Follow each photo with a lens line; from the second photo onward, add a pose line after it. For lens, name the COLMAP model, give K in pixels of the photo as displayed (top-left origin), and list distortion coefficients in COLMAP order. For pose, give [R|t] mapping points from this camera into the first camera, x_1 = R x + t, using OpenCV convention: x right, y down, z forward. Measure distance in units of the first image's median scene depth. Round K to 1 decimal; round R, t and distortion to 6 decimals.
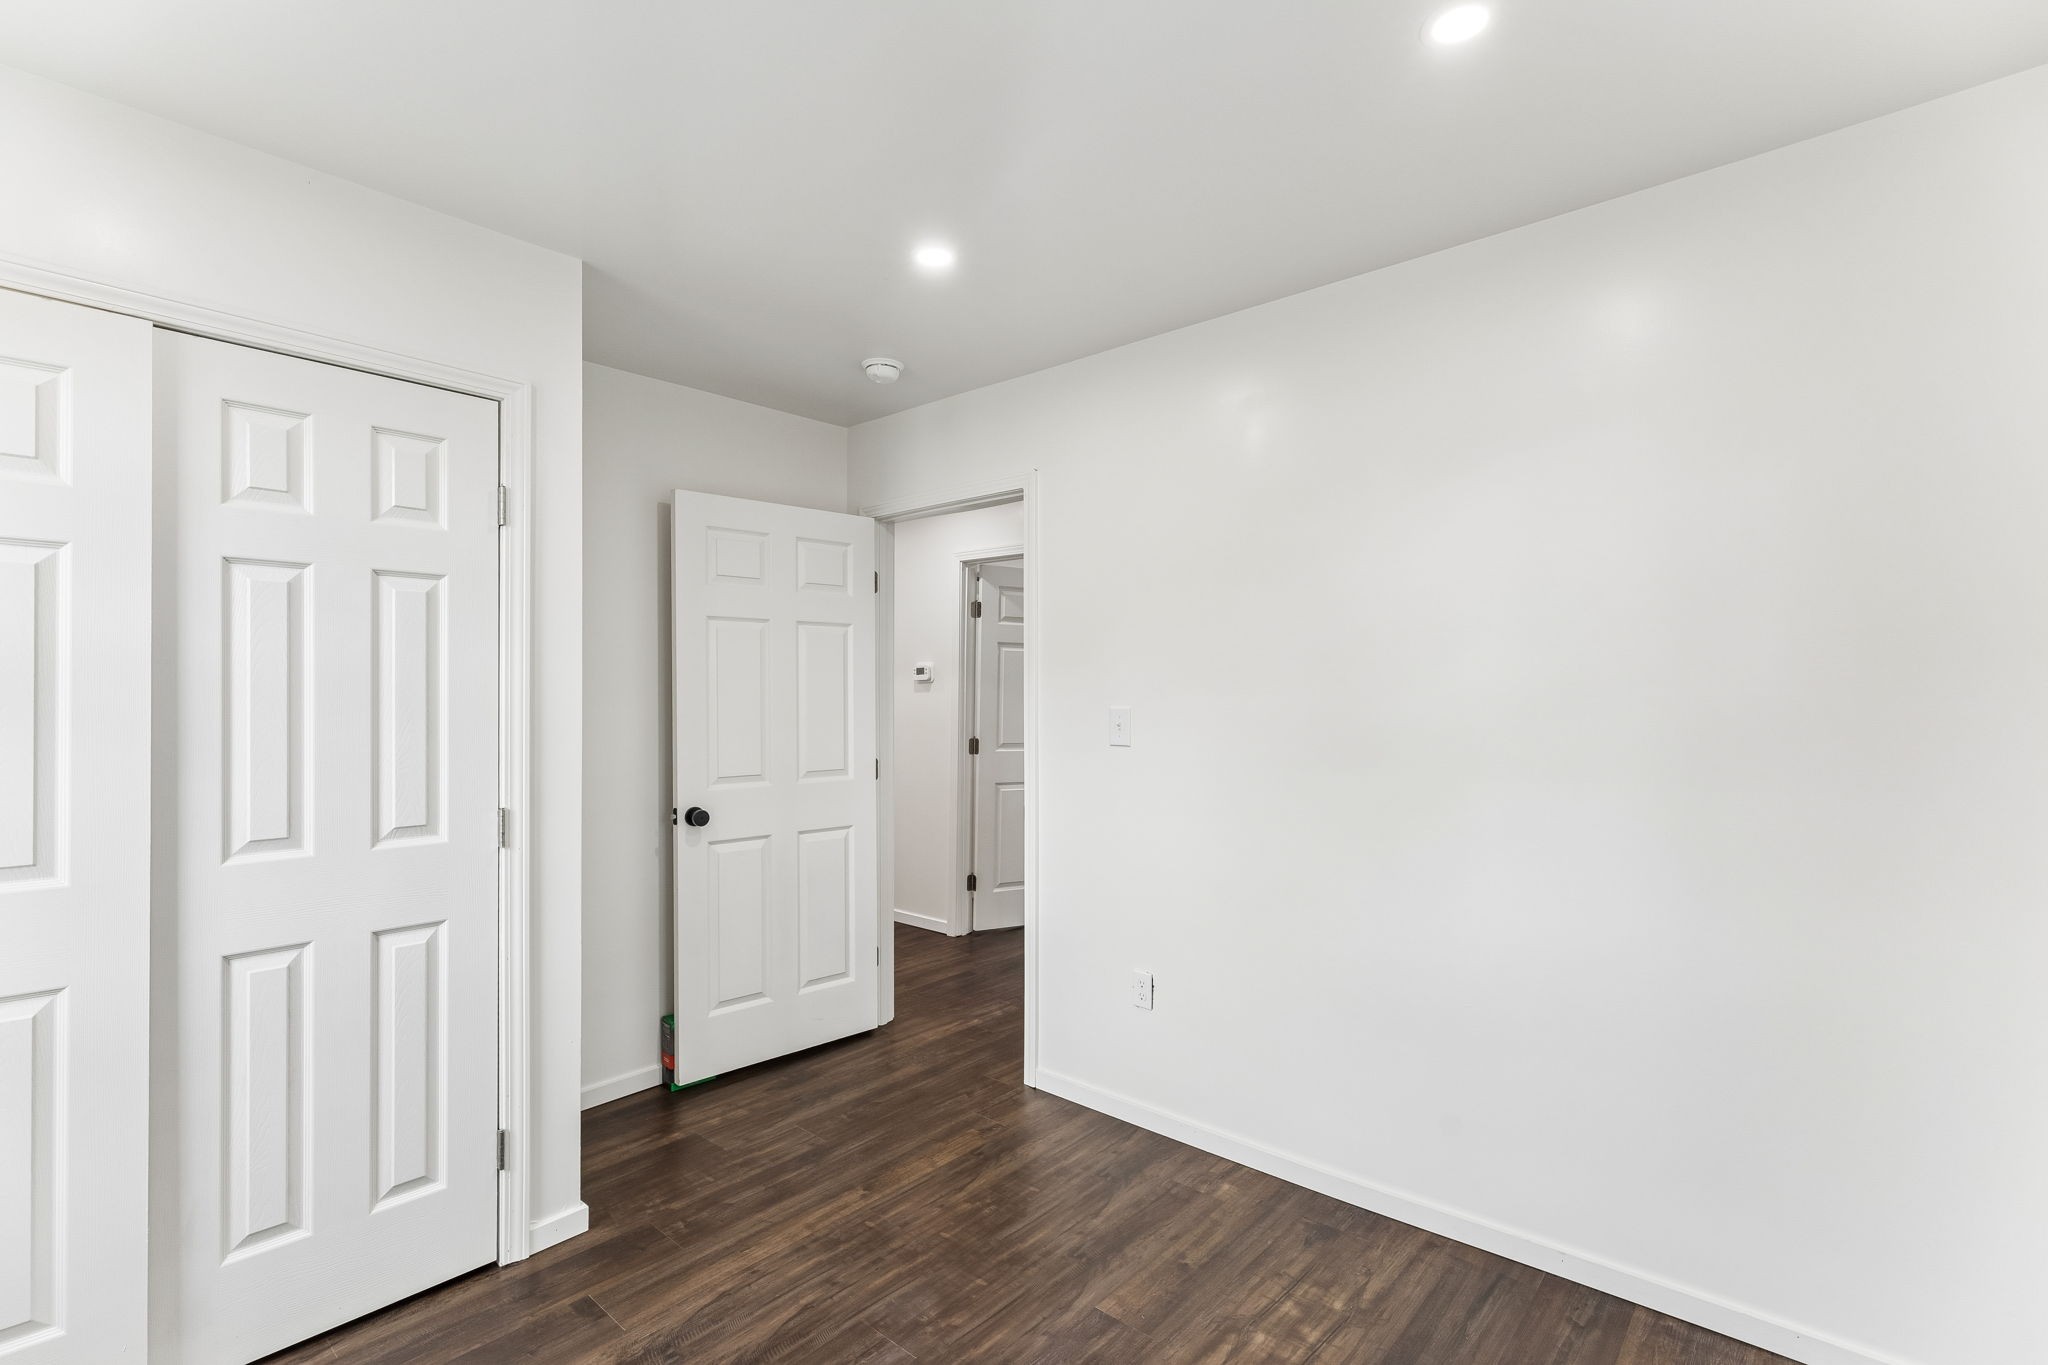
lens RADIAL K [[974.6, 0, 1011.4], [0, 974.6, 693.8], [0, 0, 1]] dist [0.012635, -0.001272]
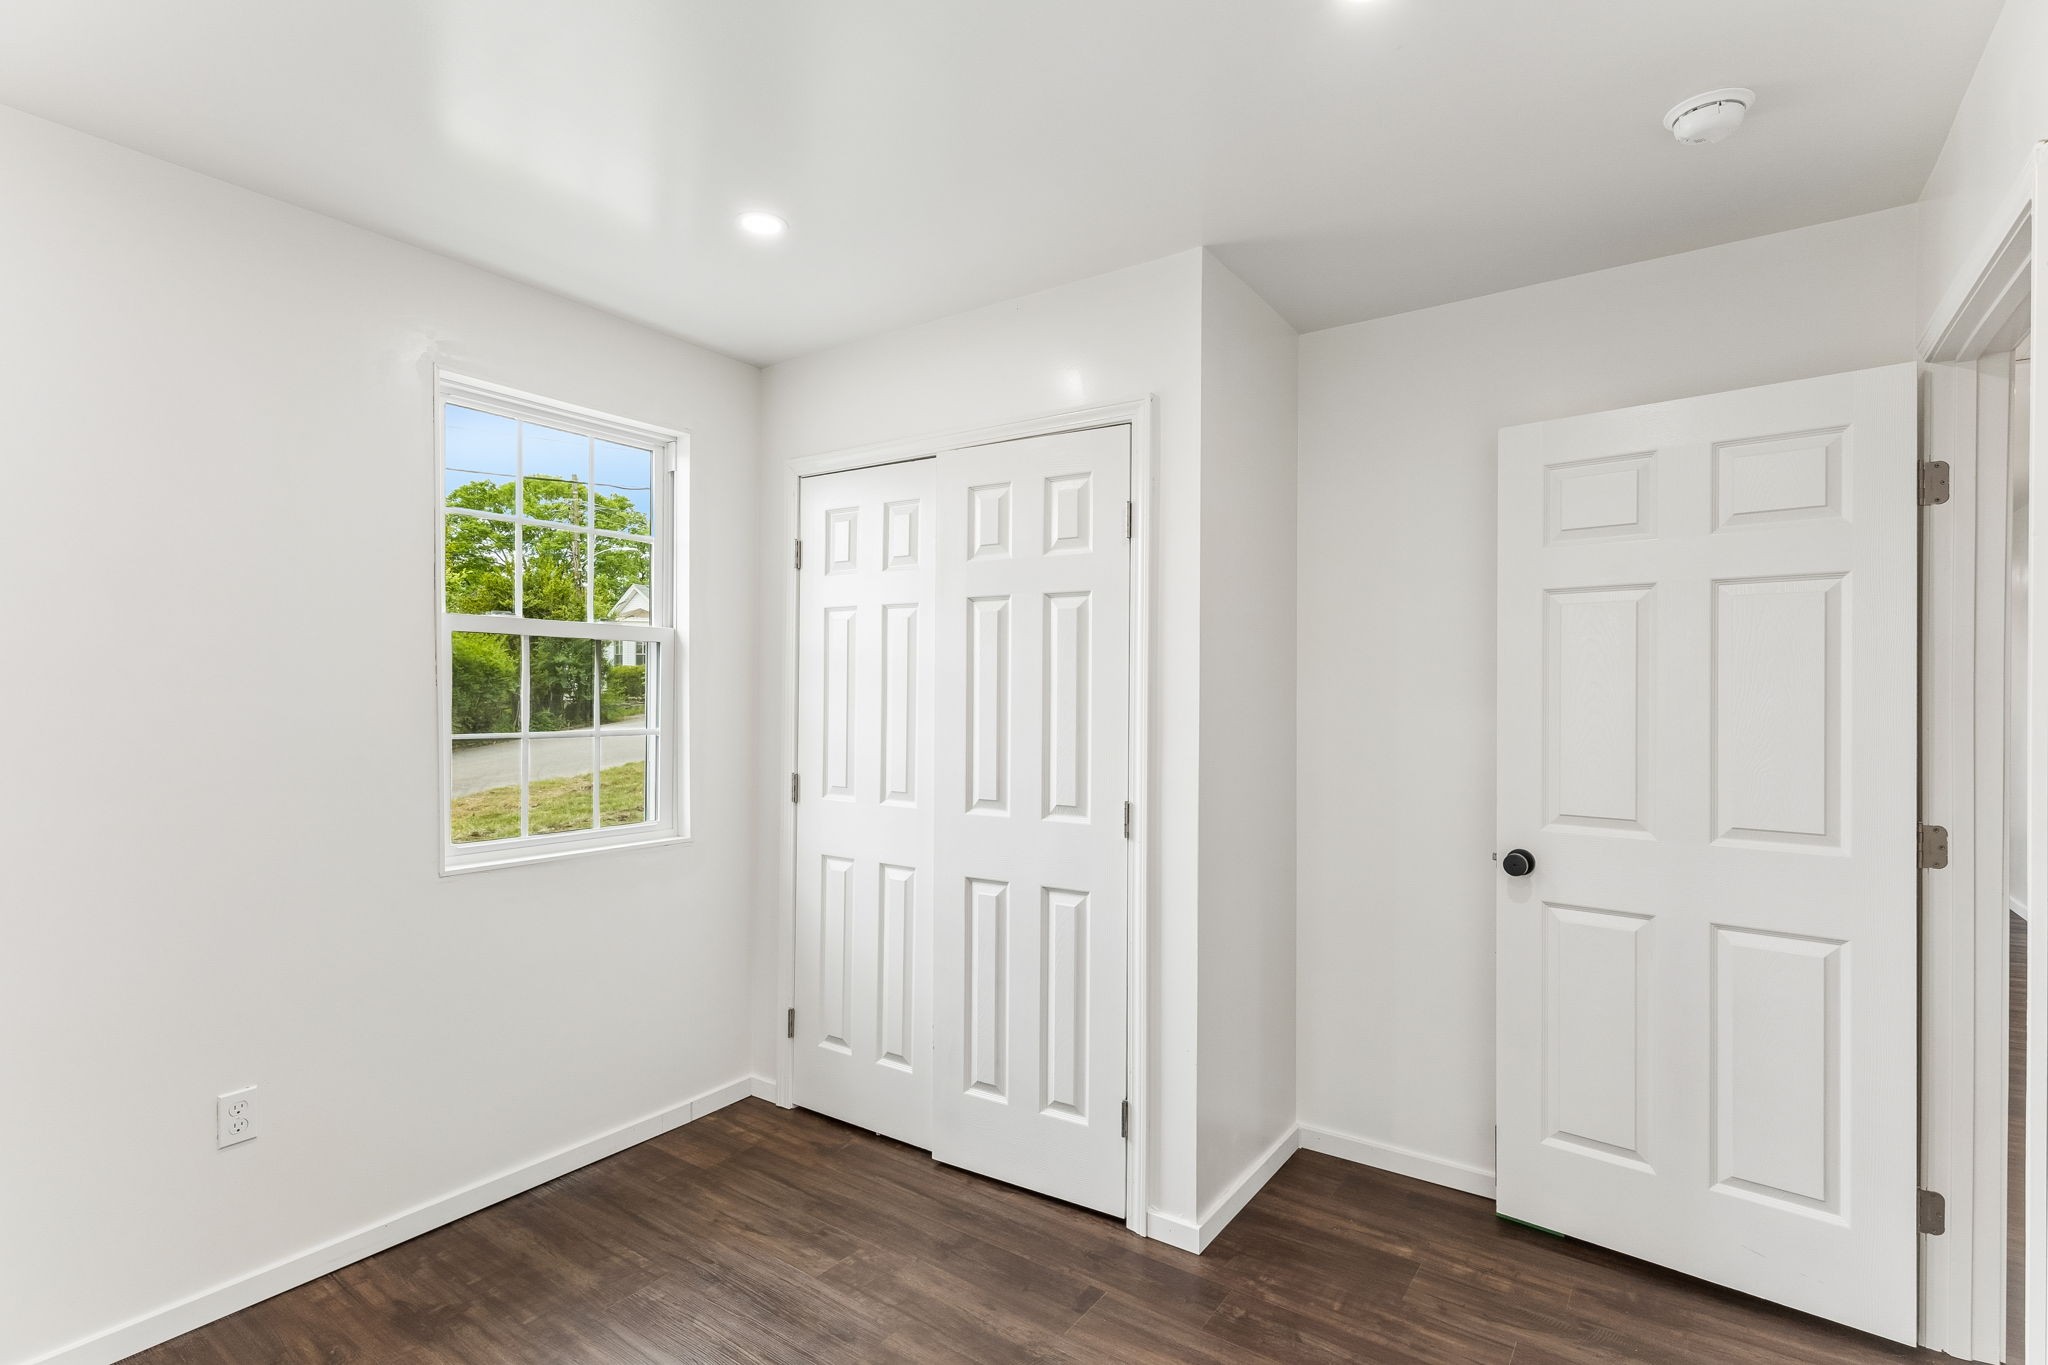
lens RADIAL K [[974.6, 0, 1012.6], [0, 974.6, 686.8], [0, 0, 1]] dist [0.012635, -0.001272]
pose [[0.111728, -0.006283, -0.993719, 0.506299], [-0.009346, 0.999929, -0.007373, 0.001677], [0.993695, 0.010111, 0.111661, 0.714859]]
